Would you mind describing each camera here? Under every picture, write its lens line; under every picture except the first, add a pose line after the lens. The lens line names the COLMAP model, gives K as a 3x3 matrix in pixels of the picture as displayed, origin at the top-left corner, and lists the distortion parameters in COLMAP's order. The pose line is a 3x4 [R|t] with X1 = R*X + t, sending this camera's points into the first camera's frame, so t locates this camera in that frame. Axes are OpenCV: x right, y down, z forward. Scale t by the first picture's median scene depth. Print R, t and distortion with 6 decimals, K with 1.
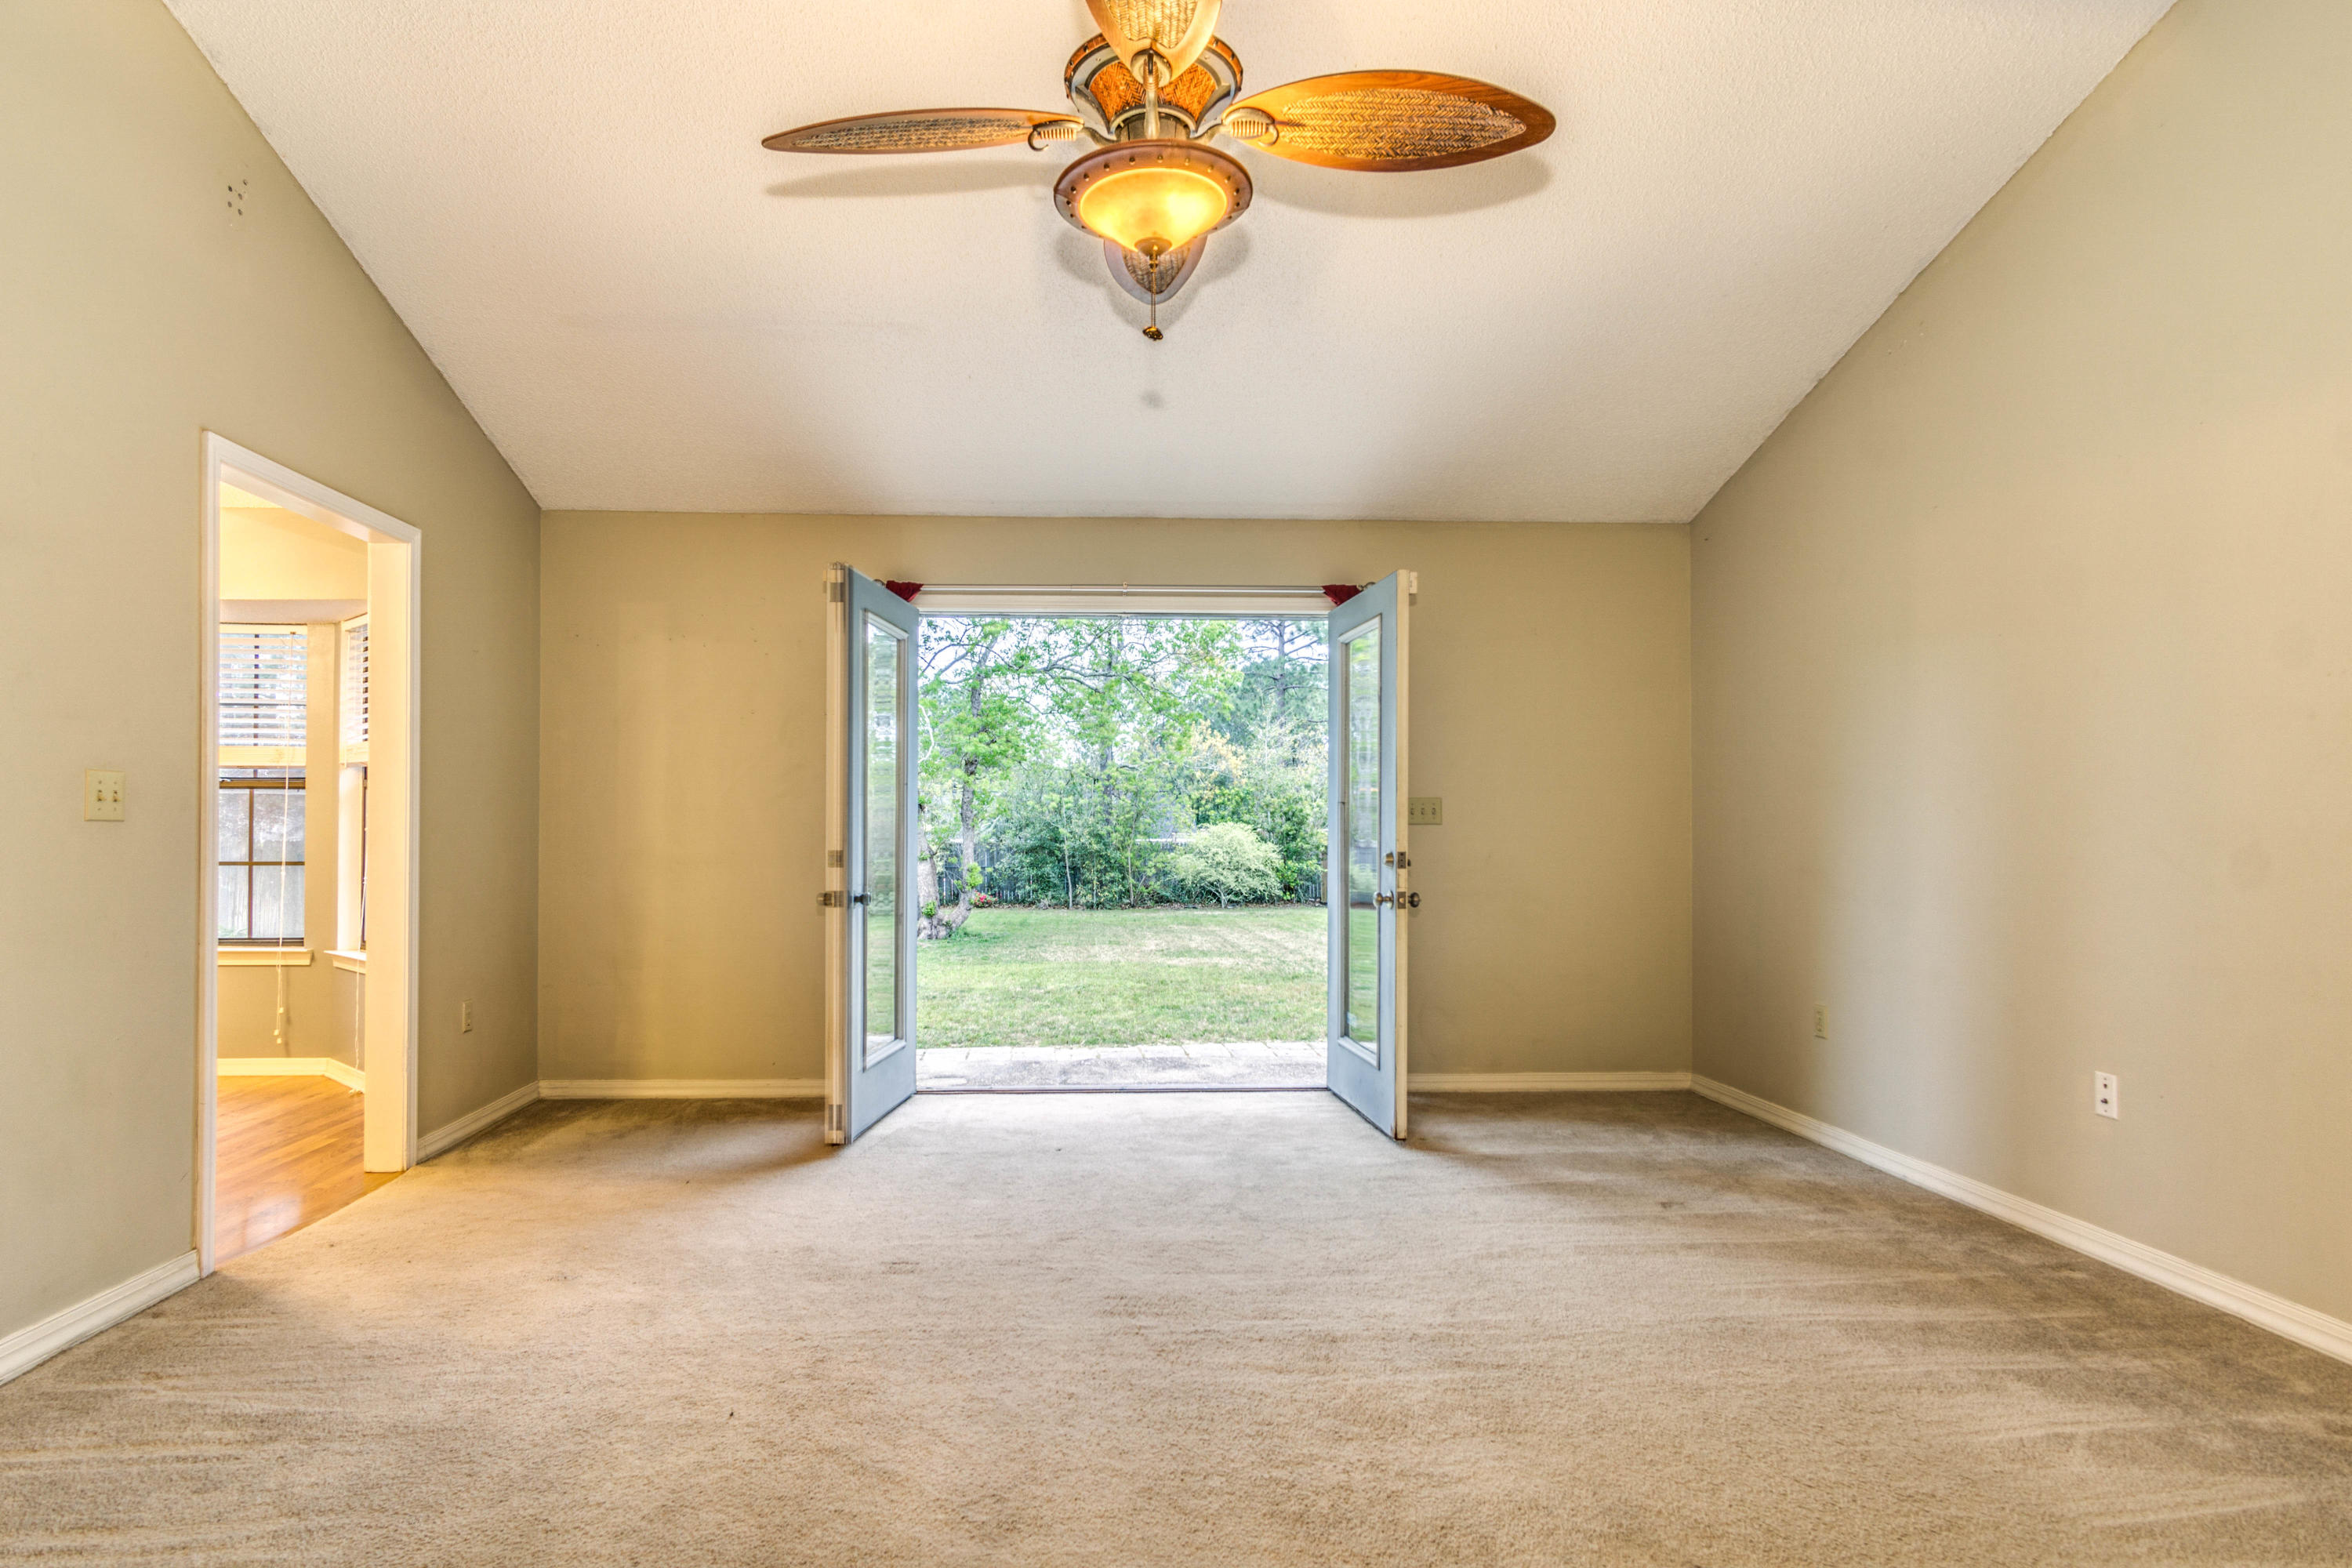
lens RADIAL K [[1291.0, 0, 1172.7], [0, 1291.0, 807.1], [0, 0, 1]] dist [0.004183, 0.004545]
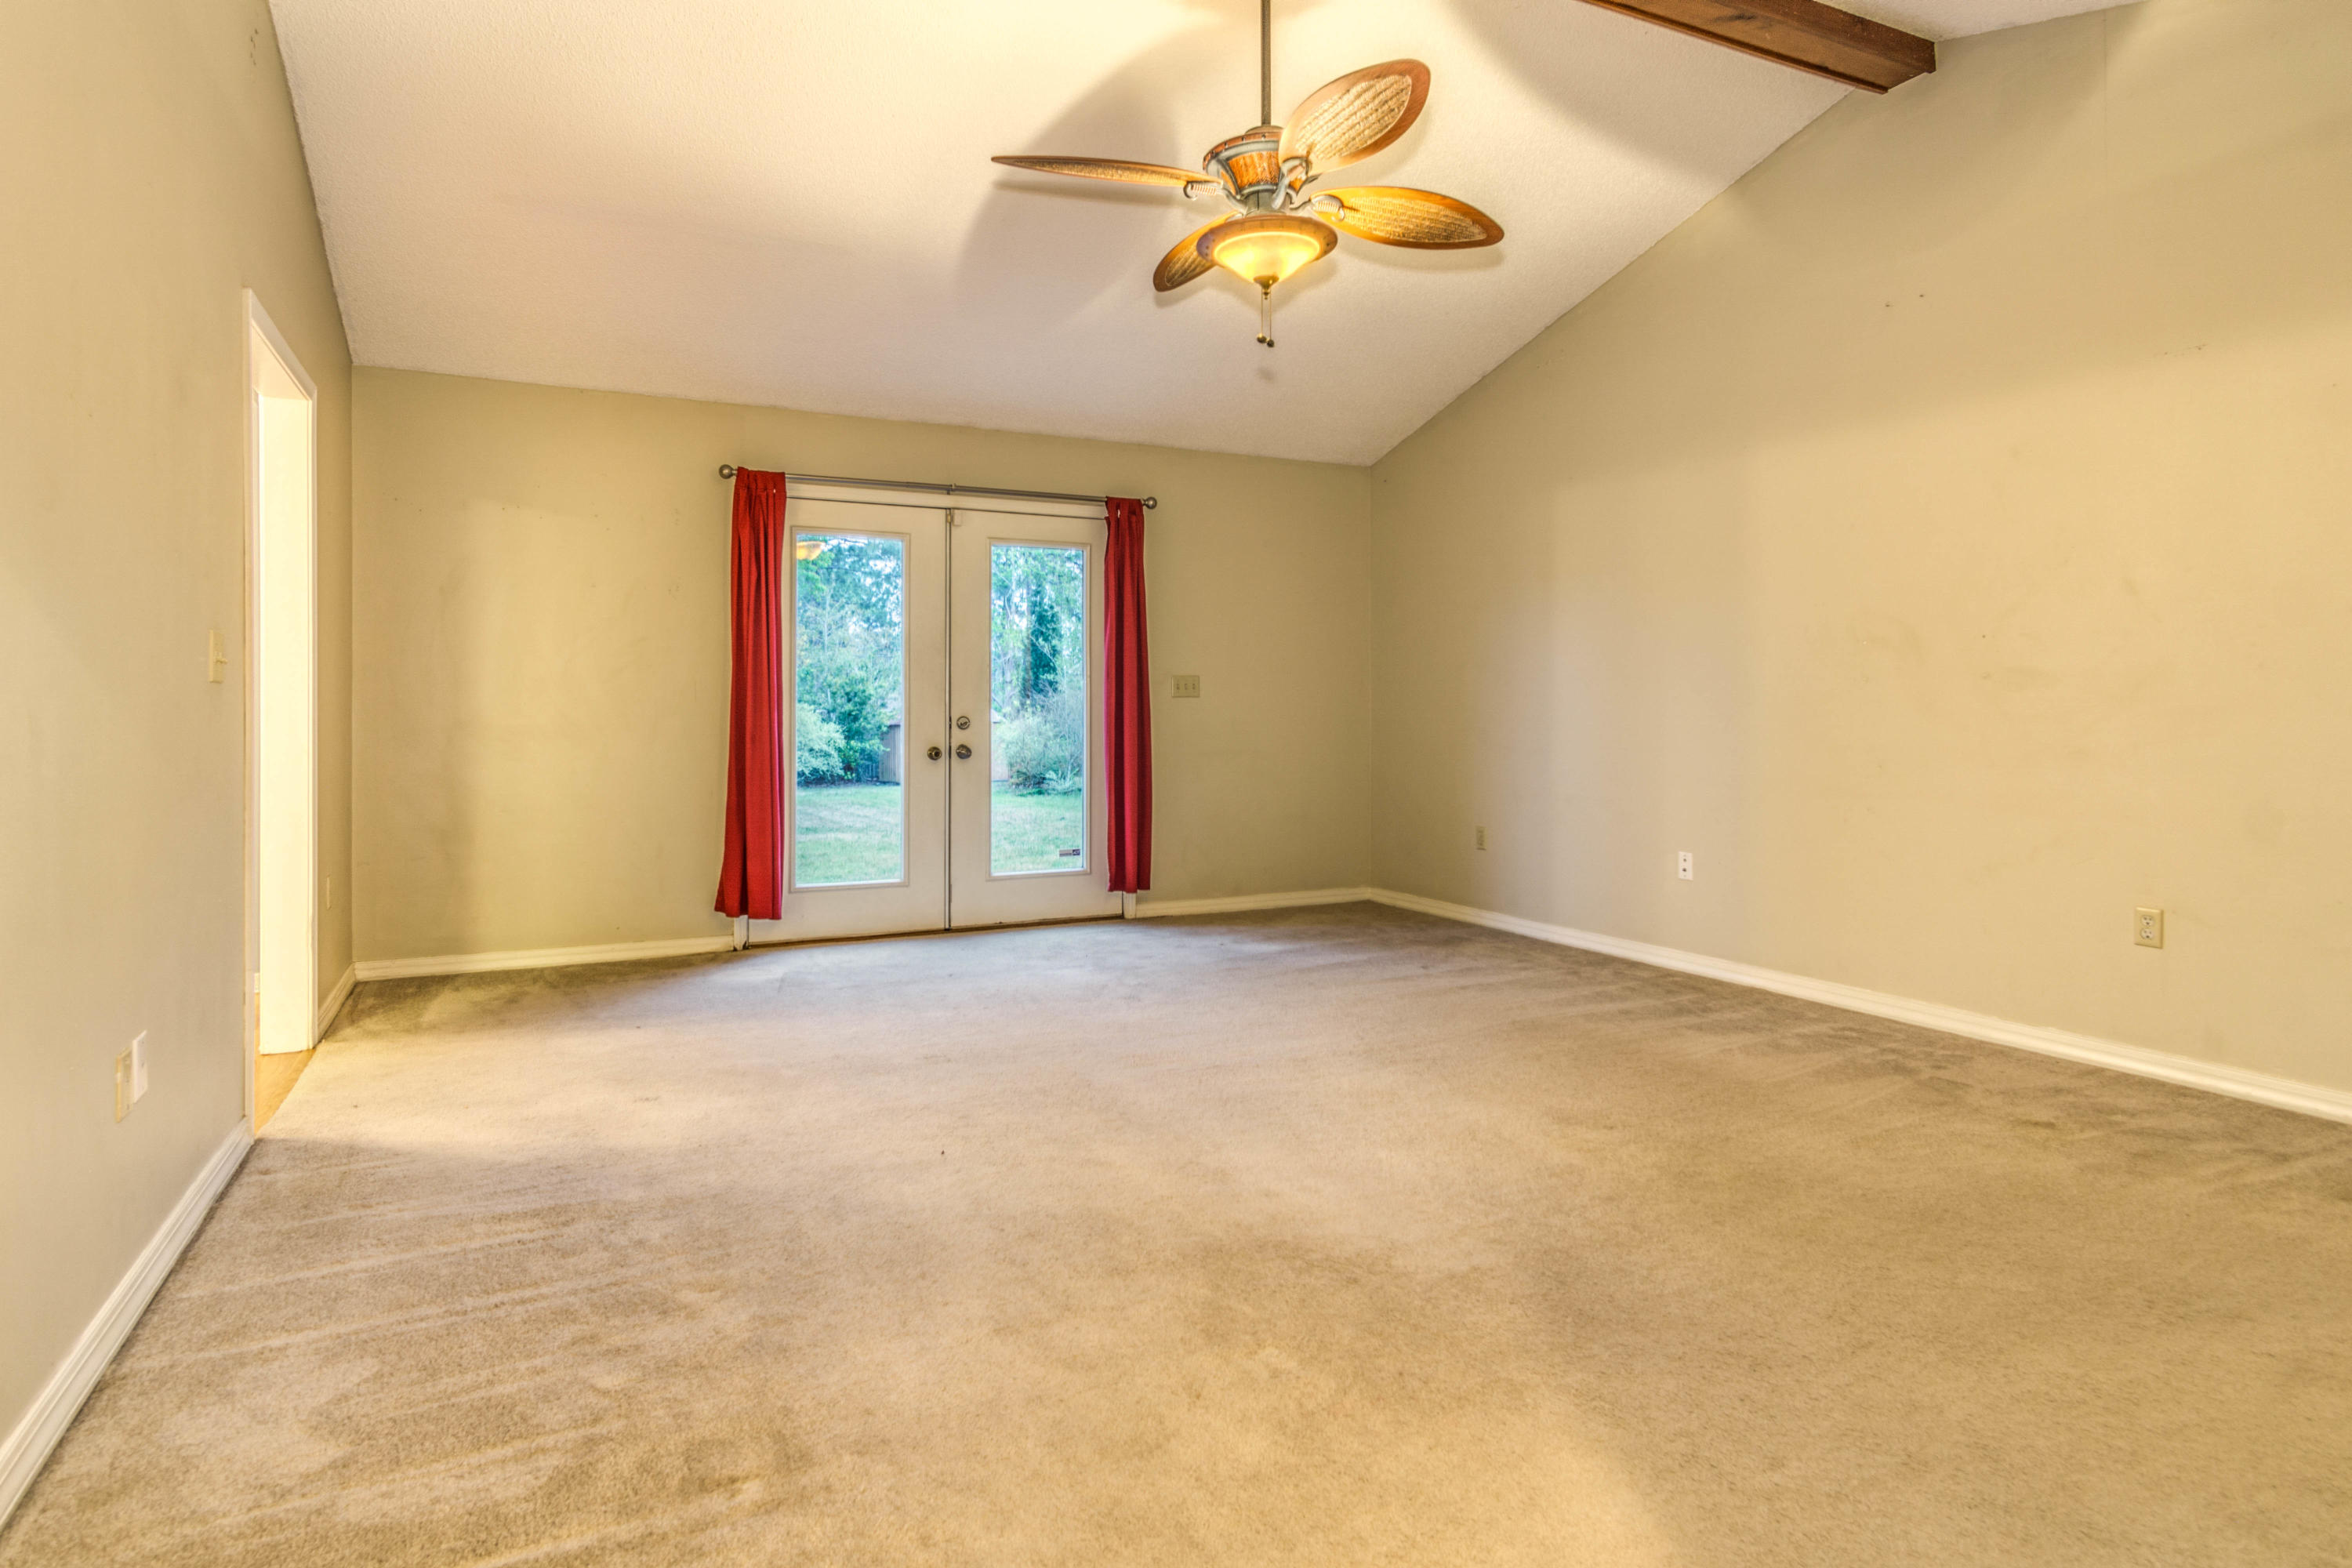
lens RADIAL K [[1291.0, 0, 1185.0], [0, 1291.0, 709.0], [0, 0, 1]] dist [0.004183, 0.004545]
pose [[0.913066, -0.001817, 0.407807, -0.299773], [-0.004030, 0.999901, 0.013480, 0.007805], [-0.407792, -0.013951, 0.912968, -0.116065]]
